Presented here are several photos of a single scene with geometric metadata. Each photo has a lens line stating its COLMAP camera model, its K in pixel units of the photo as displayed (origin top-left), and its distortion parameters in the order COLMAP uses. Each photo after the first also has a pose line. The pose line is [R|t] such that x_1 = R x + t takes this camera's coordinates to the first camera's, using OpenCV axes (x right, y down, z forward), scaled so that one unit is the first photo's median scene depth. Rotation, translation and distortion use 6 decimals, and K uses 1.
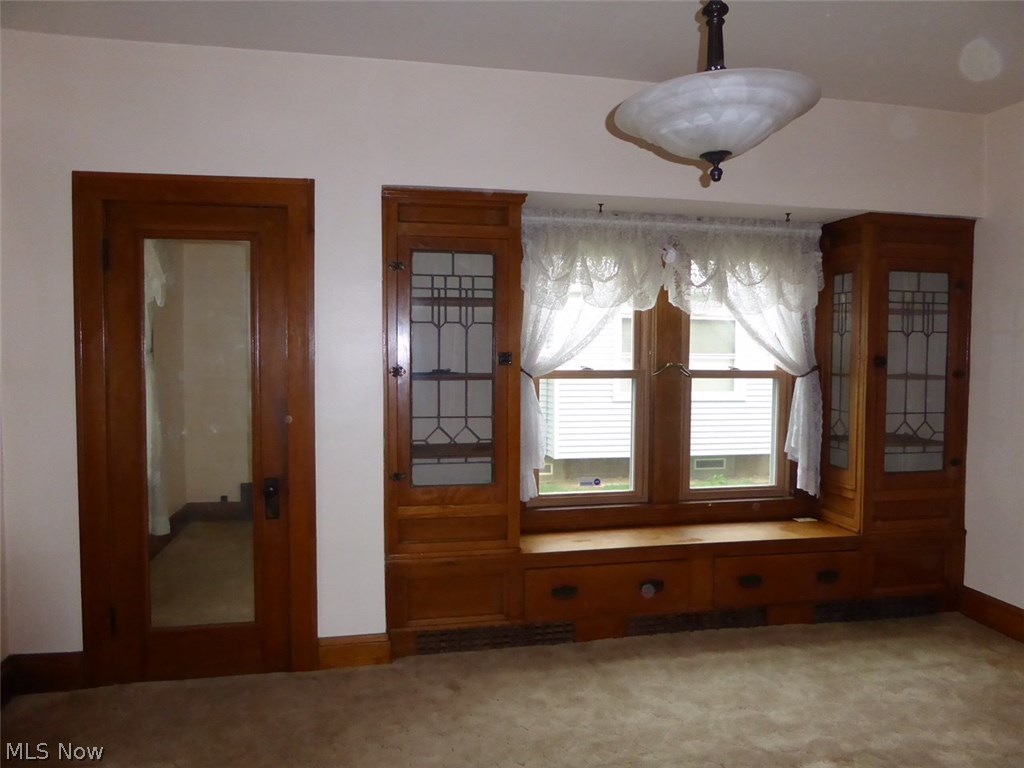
lens RADIAL K [[758.9, 0, 512.0], [0, 758.9, 384.0], [0, 0, 1]] dist [0.022175, -0.002138]
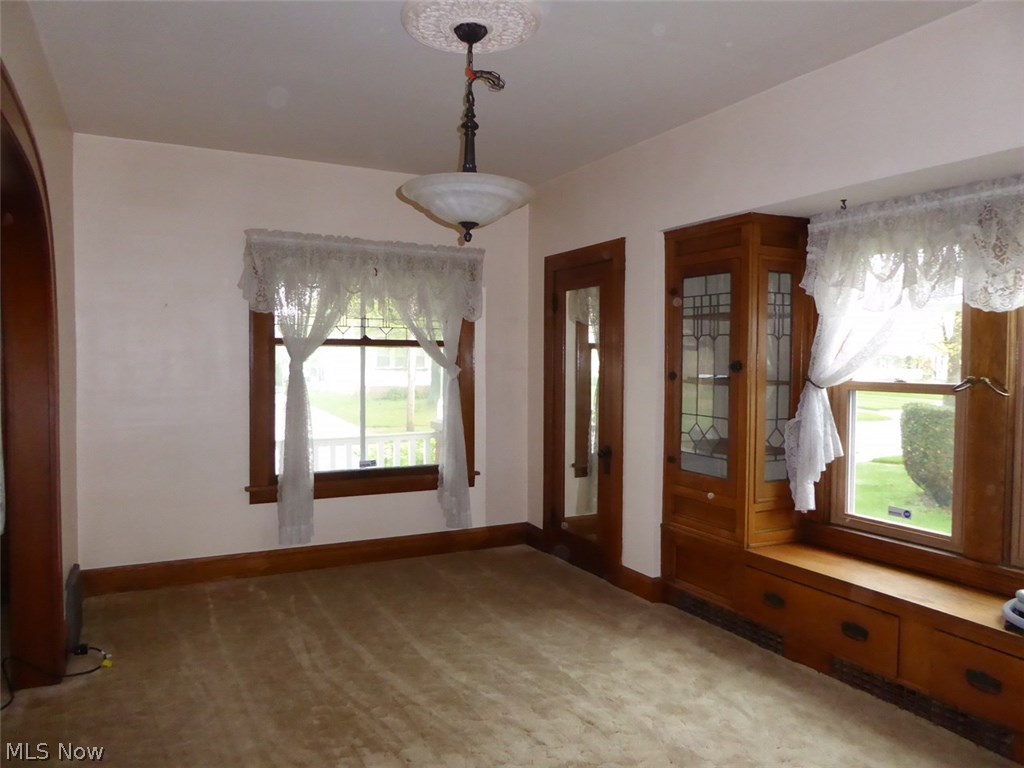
lens RADIAL K [[753.6, 0, 512.0], [0, 753.6, 384.0], [0, 0, 1]] dist [0.102819, 0.002146]
pose [[0.288679, 0.035817, -0.956756, 0.965204], [-0.049395, 0.998526, 0.022477, -0.017147], [0.956151, 0.040770, 0.290022, 0.378551]]
